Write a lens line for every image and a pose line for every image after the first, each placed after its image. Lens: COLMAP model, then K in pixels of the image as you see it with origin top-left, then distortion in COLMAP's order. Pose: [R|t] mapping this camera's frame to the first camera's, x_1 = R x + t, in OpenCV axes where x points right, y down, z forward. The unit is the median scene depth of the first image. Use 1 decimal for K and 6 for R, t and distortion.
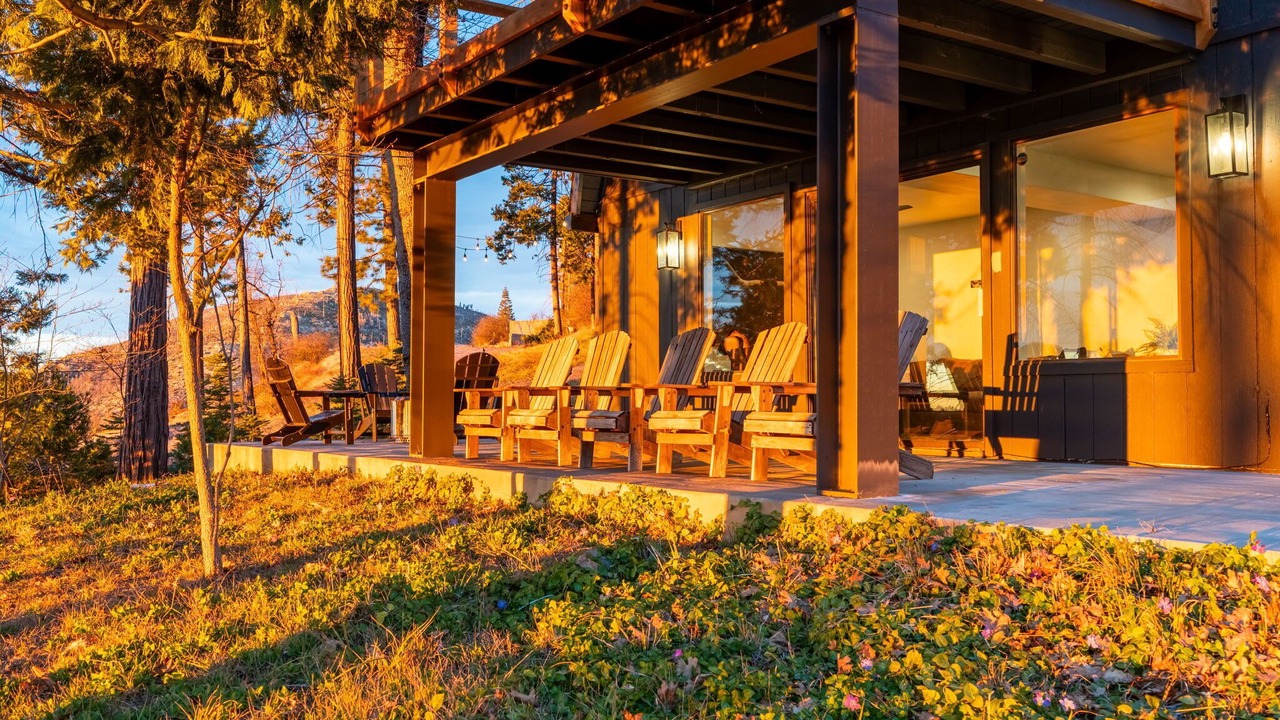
lens RADIAL K [[1159.2, 0, 640.0], [0, 1159.2, 360.0], [0, 0, 1]] dist [-0.003139, -0.005437]
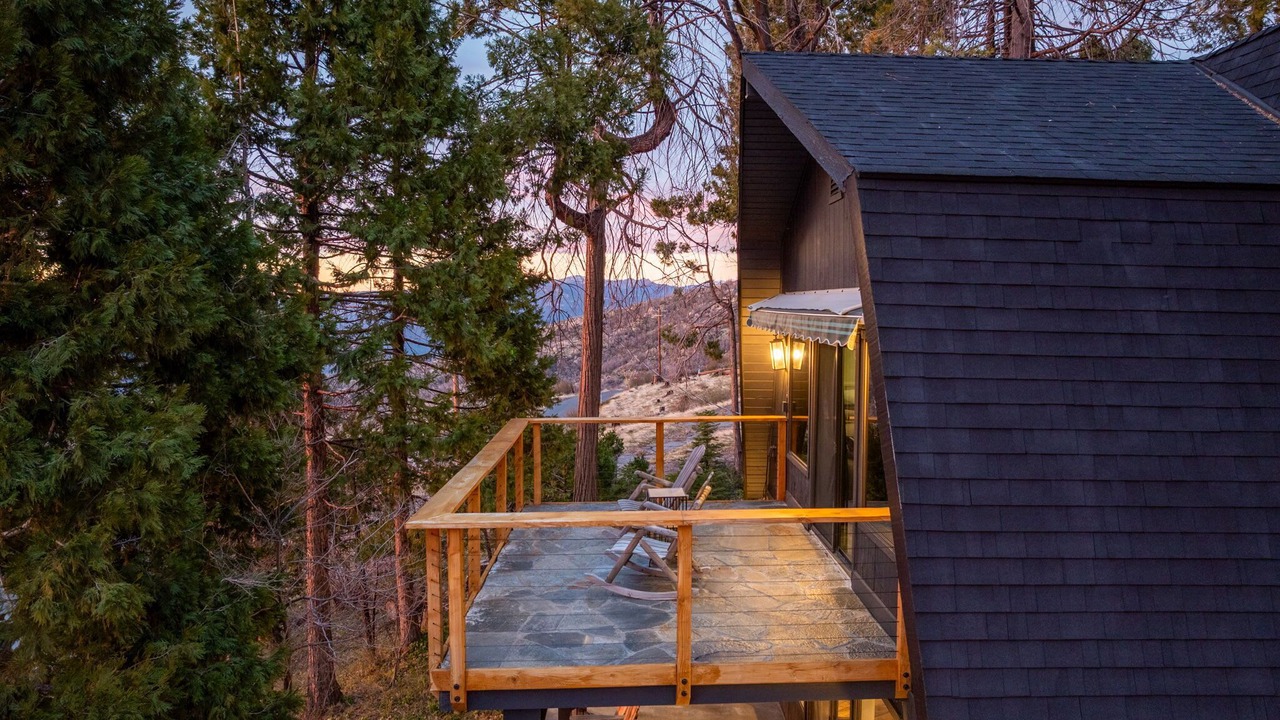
lens RADIAL K [[901.6, 0, 643.5], [0, 901.6, 356.8], [0, 0, 1]] dist [-0.038488, 0.001173]
pose [[0.838280, 0.035972, -0.544051, 0.644336], [0.016981, 0.995615, 0.091995, -0.609256], [0.544975, -0.086356, 0.833993, 0.098398]]
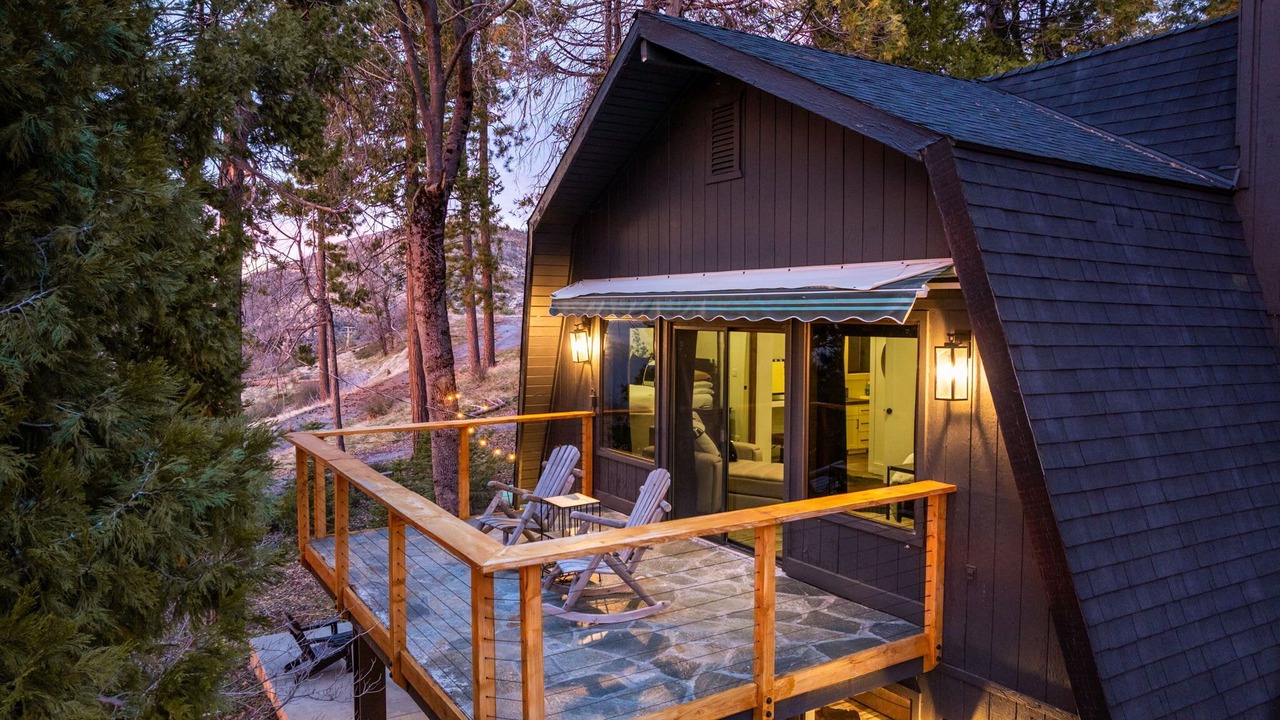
lens RADIAL K [[901.6, 0, 643.5], [0, 901.6, 356.8], [0, 0, 1]] dist [-0.038488, 0.001173]
pose [[0.998724, 0.005800, -0.050165, 0.200392], [-0.001358, 0.996108, 0.088130, -0.580446], [0.050481, -0.087950, 0.994845, 0.075886]]
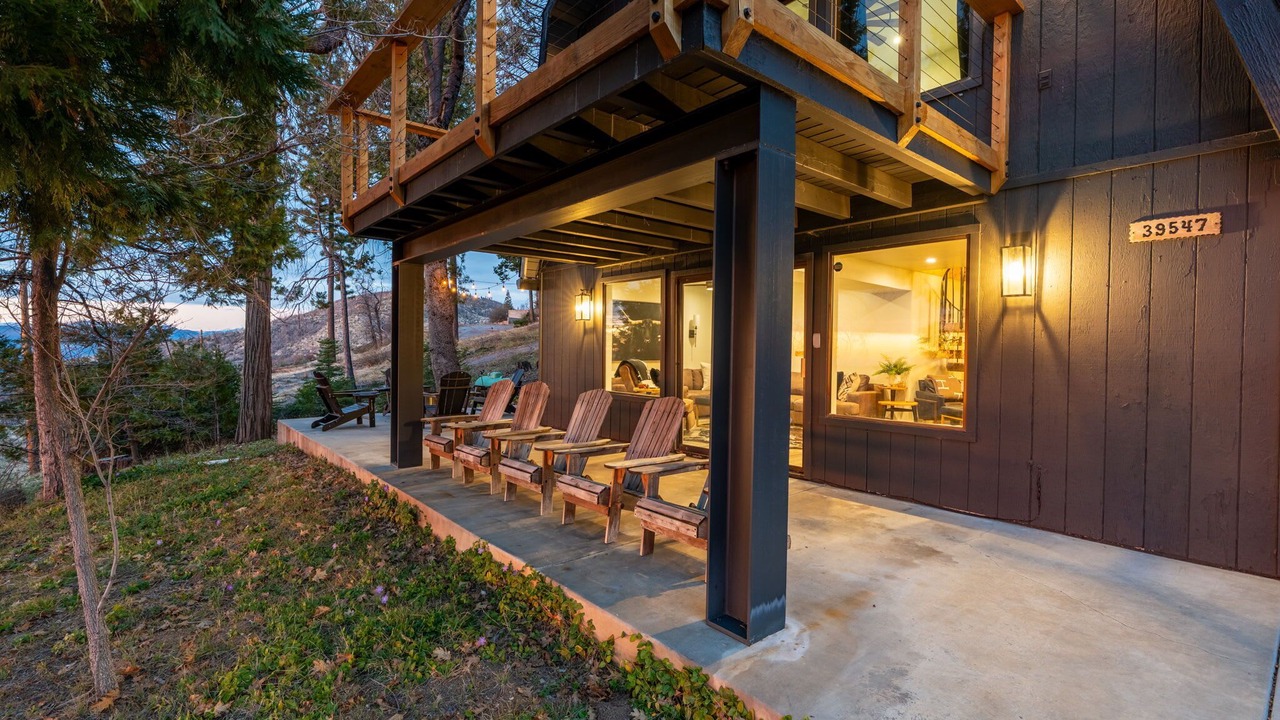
lens RADIAL K [[572.7, 0, 641.7], [0, 572.7, 359.2], [0, 0, 1]] dist [-0.009365, 0.000490]
pose [[0.993664, 0.008762, 0.112048, 0.024991], [-0.015041, 0.998355, 0.055321, -0.098567], [-0.111379, -0.056656, 0.992162, 0.349856]]
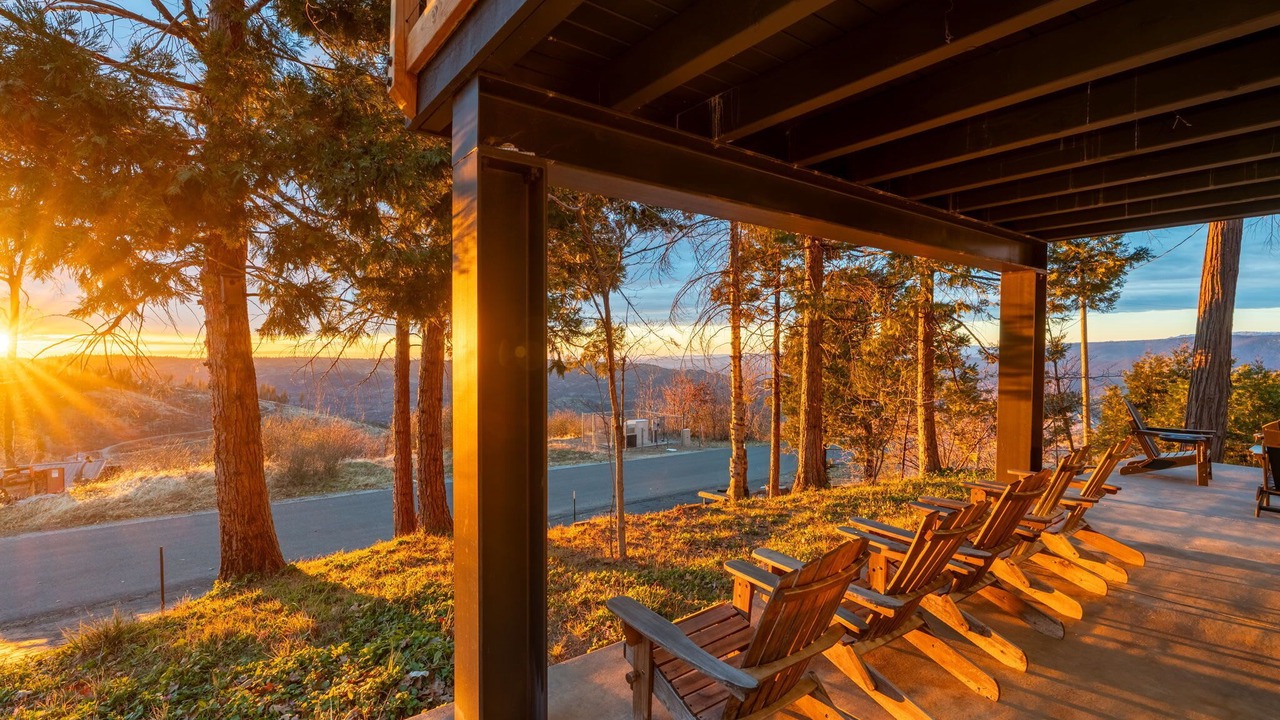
lens RADIAL K [[572.7, 0, 641.7], [0, 572.7, 359.2], [0, 0, 1]] dist [-0.009365, 0.000490]
pose [[0.033867, 0.022538, -0.999172, 0.400662], [0.030636, 0.999252, 0.023578, -0.114073], [0.998957, -0.031409, 0.033151, 0.740471]]
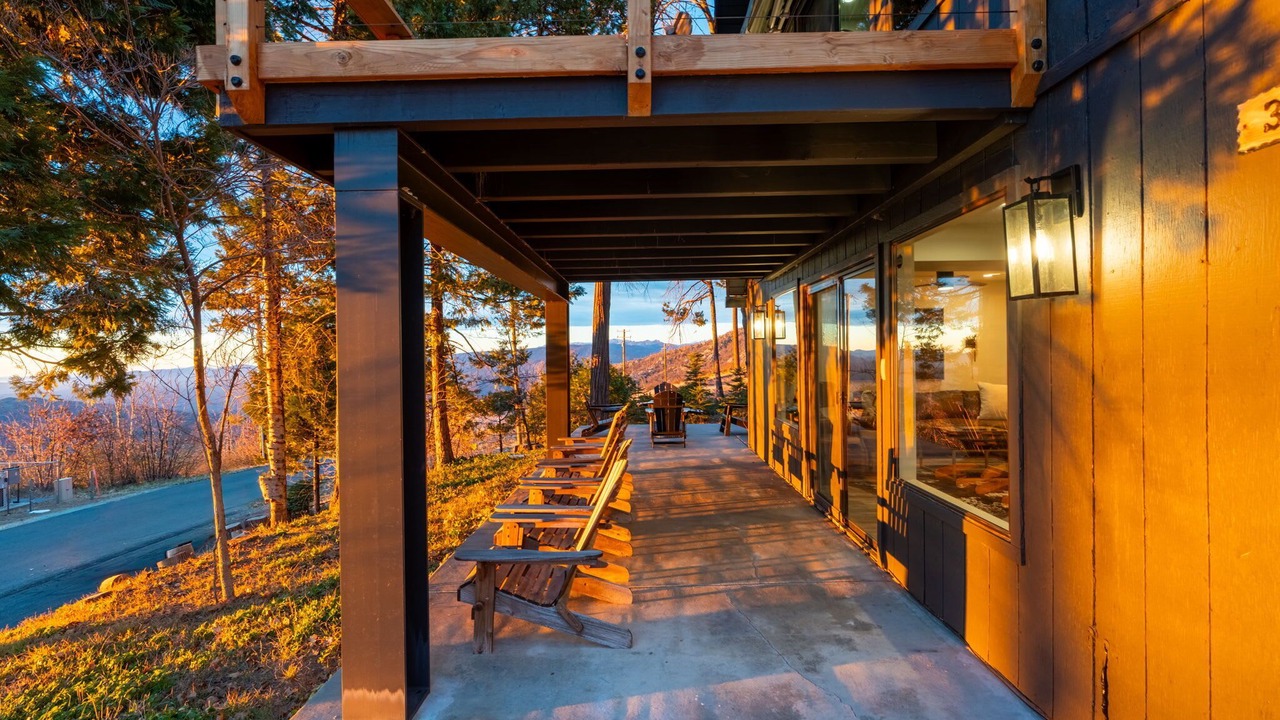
lens RADIAL K [[572.7, 0, 641.7], [0, 572.7, 359.2], [0, 0, 1]] dist [-0.009365, 0.000490]
pose [[0.819455, -0.008234, -0.573085, 0.421542], [0.037040, 0.998567, 0.038615, -0.120837], [0.571946, -0.052870, 0.818586, 0.504098]]
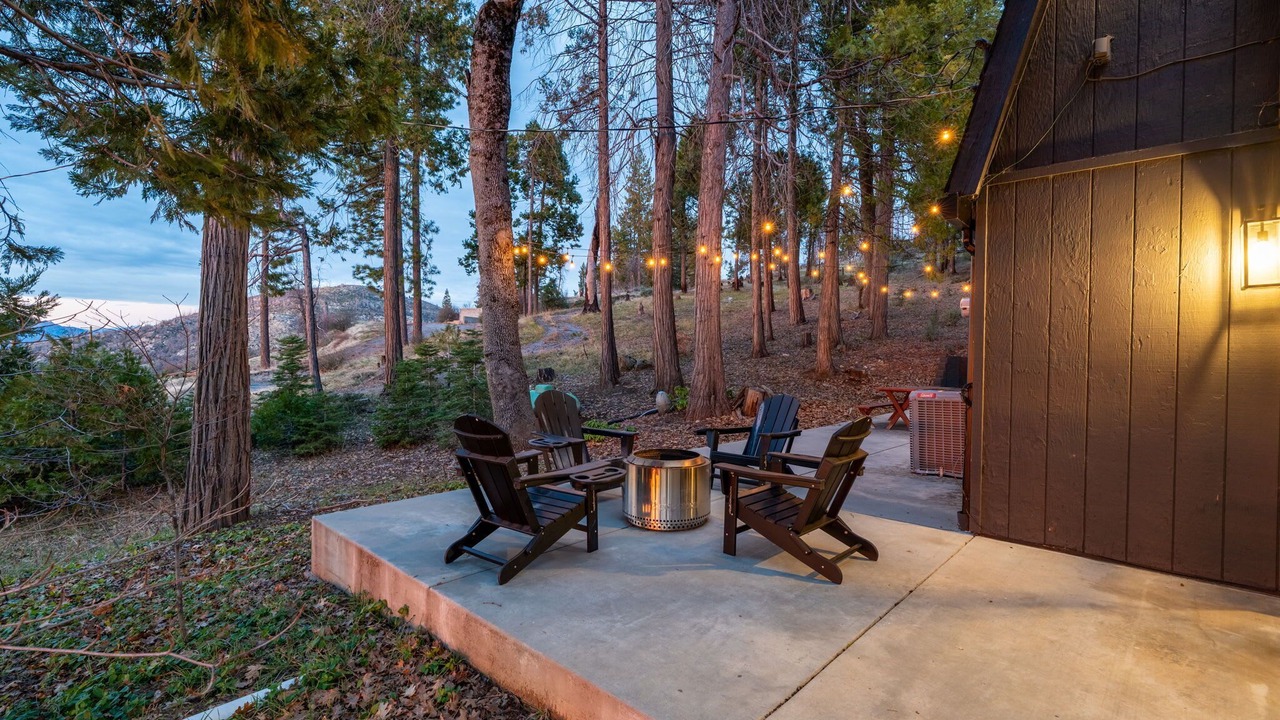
lens RADIAL K [[572.7, 0, 641.7], [0, 572.7, 359.2], [0, 0, 1]] dist [-0.009365, 0.000490]
pose [[0.974476, 0.015867, 0.223929, -0.463283], [-0.027204, 0.998494, 0.047635, -0.068366], [-0.222836, -0.052511, 0.973441, 1.107234]]
